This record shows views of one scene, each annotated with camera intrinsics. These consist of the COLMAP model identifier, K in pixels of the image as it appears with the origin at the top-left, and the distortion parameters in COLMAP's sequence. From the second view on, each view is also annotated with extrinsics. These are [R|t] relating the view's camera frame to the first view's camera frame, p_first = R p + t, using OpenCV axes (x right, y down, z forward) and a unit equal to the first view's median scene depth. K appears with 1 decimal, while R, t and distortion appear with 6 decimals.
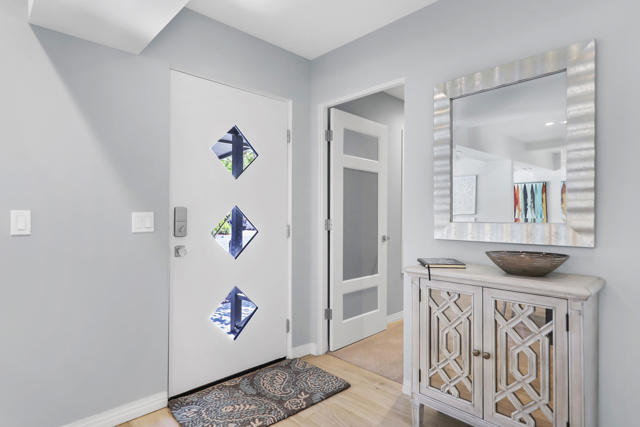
lens RADIAL K [[346.8, 0, 319.8], [0, 346.8, 215.6], [0, 0, 1]] dist [0.005858, 0.001001]
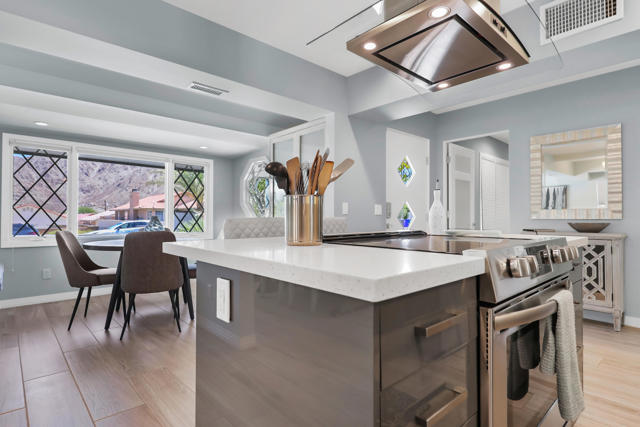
lens RADIAL K [[339.5, 0, 320.7], [0, 339.5, 212.0], [0, 0, 1]] dist [0.013261, -0.001421]
pose [[0.999738, 0.000246, -0.022904, -0.944979], [-0.000633, 0.999858, -0.016857, 0.076840], [0.022896, 0.016867, 0.999596, -1.068457]]
